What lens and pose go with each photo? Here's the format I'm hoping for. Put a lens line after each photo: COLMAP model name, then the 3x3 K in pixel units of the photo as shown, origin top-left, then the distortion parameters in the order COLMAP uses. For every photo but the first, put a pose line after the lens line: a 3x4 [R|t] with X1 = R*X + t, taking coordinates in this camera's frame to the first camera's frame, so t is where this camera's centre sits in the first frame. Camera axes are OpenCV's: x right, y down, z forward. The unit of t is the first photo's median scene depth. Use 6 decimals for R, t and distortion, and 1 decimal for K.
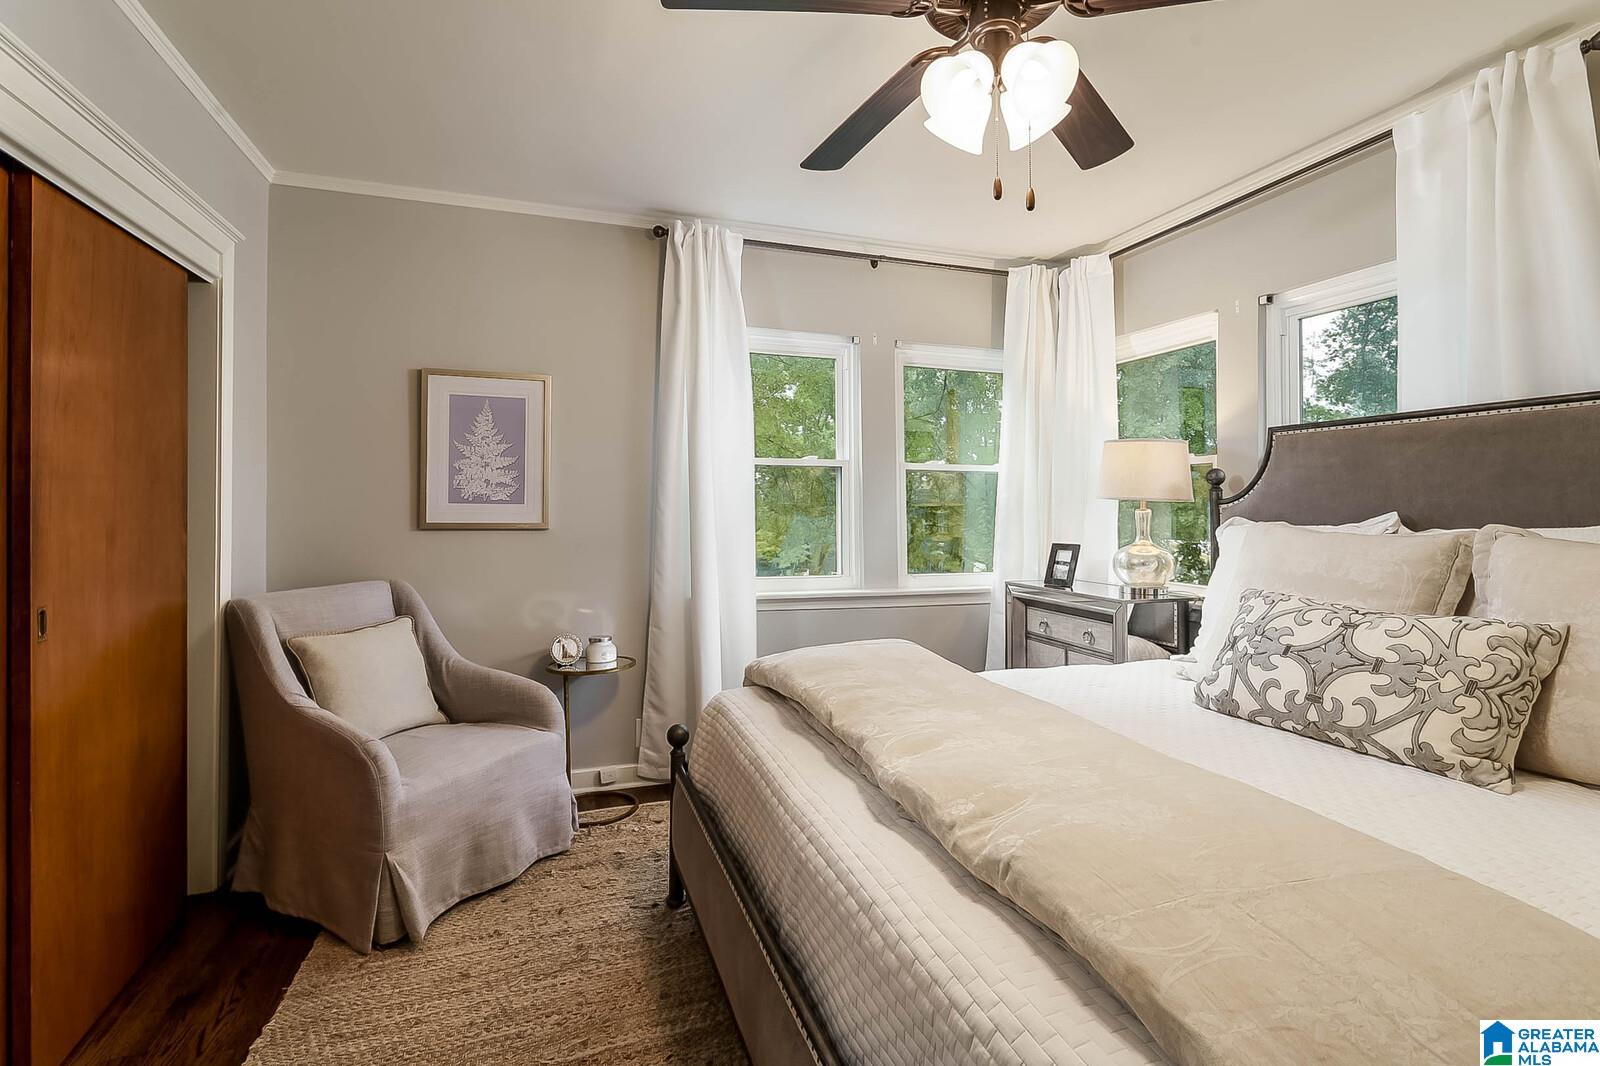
lens RADIAL K [[763.6, 0, 803.9], [0, 763.6, 494.7], [0, 0, 1]] dist [-0.002620, 0.000902]
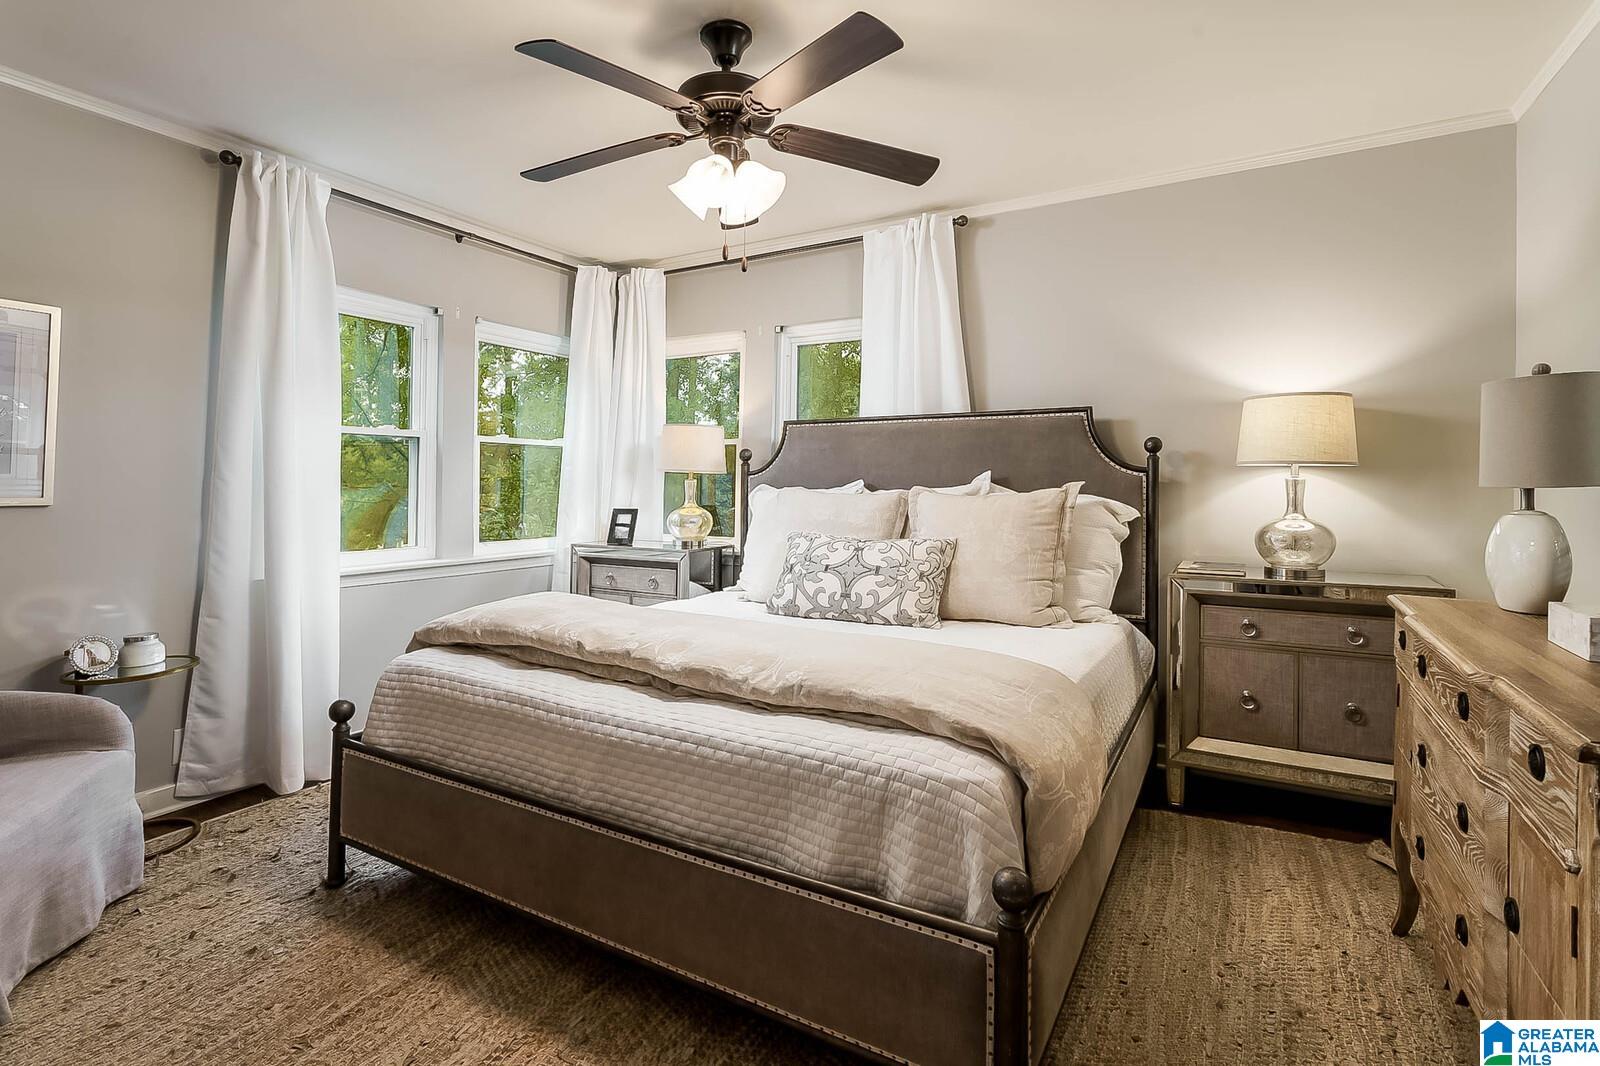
lens RADIAL K [[763.6, 0, 803.9], [0, 763.6, 494.7], [0, 0, 1]] dist [-0.002620, 0.000902]
pose [[0.750486, -0.015251, 0.660710, -0.346657], [-0.007982, 0.999452, 0.032136, 0.003370], [-0.660838, -0.029391, 0.749953, -0.108199]]
